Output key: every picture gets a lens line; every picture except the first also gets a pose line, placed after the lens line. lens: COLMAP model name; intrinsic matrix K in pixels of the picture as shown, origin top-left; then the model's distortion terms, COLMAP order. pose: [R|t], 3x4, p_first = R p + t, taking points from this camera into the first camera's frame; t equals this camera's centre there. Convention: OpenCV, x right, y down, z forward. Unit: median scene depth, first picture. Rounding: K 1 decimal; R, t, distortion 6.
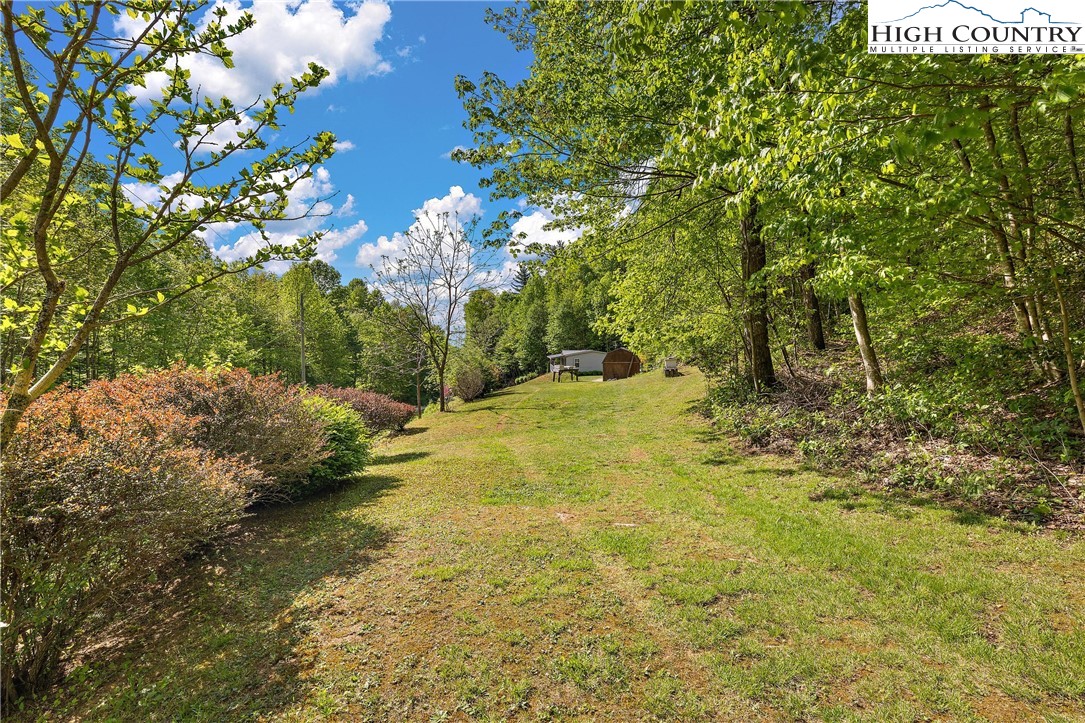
lens RADIAL K [[511.5, 0, 544.0], [0, 511.5, 364.7], [0, 0, 1]] dist [-0.009807, 0.003743]
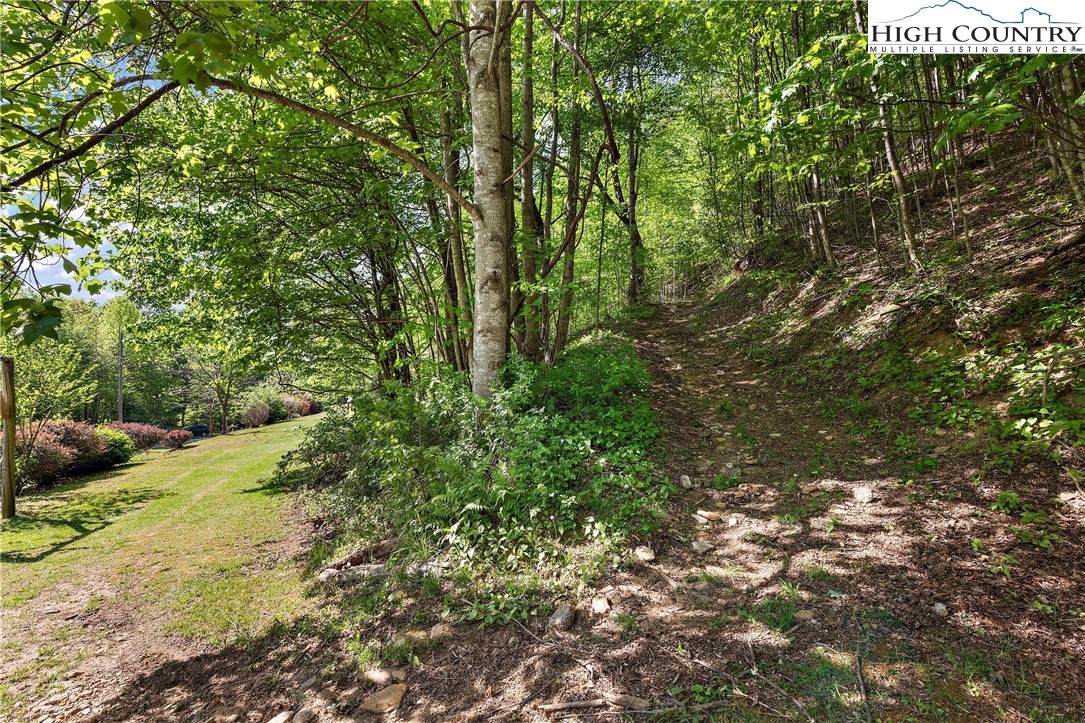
lens RADIAL K [[511.5, 0, 543.5], [0, 511.5, 364.1], [0, 0, 1]] dist [-0.009807, 0.003743]
pose [[0.972006, 0.008620, 0.234799, 0.295547], [0.001081, 0.999152, -0.041156, -0.041547], [-0.234954, 0.040257, 0.971172, -0.541619]]
